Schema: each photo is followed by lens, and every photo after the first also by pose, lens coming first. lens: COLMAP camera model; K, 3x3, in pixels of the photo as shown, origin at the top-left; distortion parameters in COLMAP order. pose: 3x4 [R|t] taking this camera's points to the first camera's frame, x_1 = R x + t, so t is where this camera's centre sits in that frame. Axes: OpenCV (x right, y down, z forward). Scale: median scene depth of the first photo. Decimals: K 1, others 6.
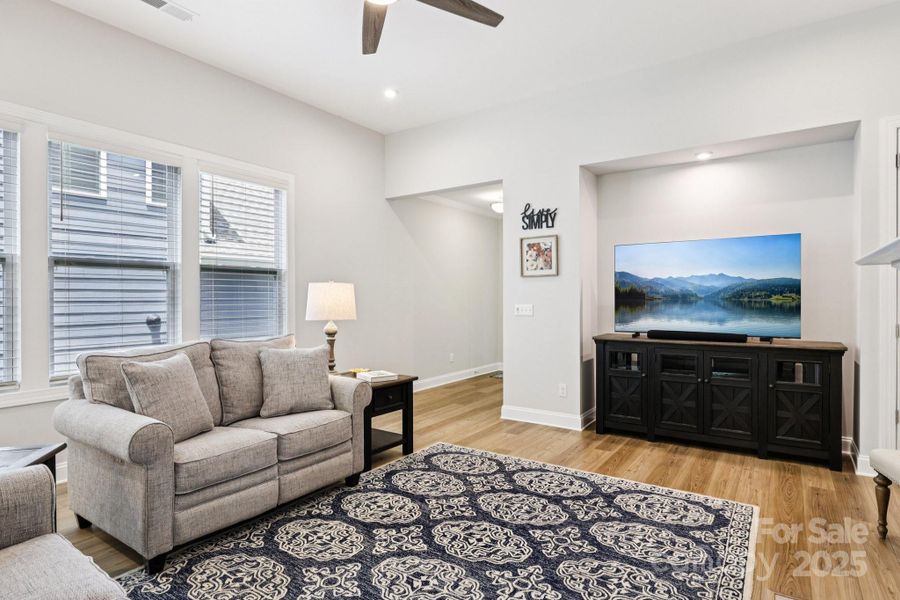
lens RADIAL K [[486.0, 0, 452.0], [0, 486.0, 302.2], [0, 0, 1]] dist [-0.001548, -0.000302]
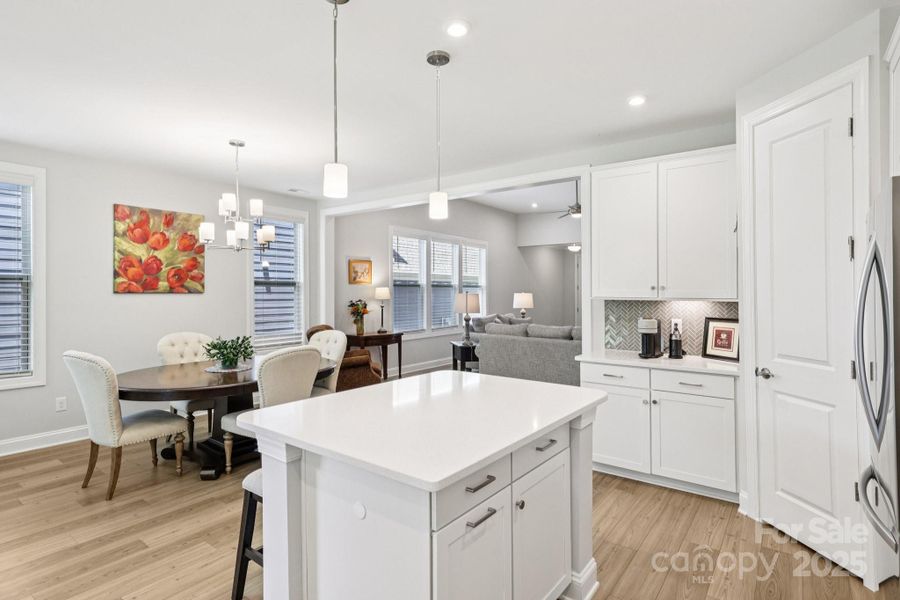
lens RADIAL K [[468.3, 0, 447.0], [0, 468.3, 294.7], [0, 0, 1]] dist [-0.000283, 0.000729]
pose [[0.998976, 0.001110, -0.045238, -0.714485], [-0.001284, 0.999992, -0.003828, -0.029651], [0.045234, 0.003882, 0.998969, -1.877995]]
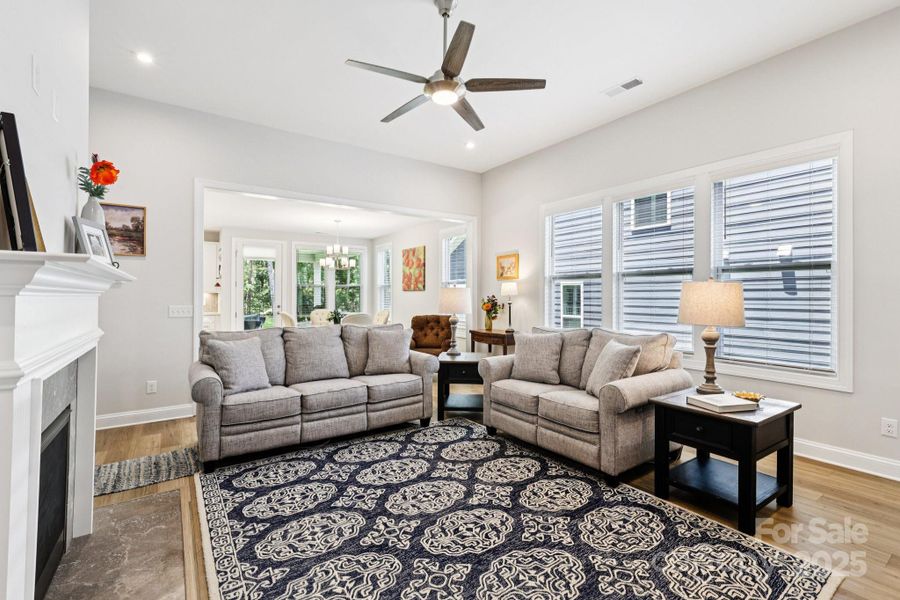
lens RADIAL K [[405.1, 0, 454.1], [0, 405.1, 292.3], [0, 0, 1]] dist [0.001138, 0.000141]
pose [[-0.349131, -0.007807, -0.937041, 0.792851], [-0.006897, 0.999960, -0.005761, -0.015143], [0.937049, 0.004451, -0.349171, 1.131858]]
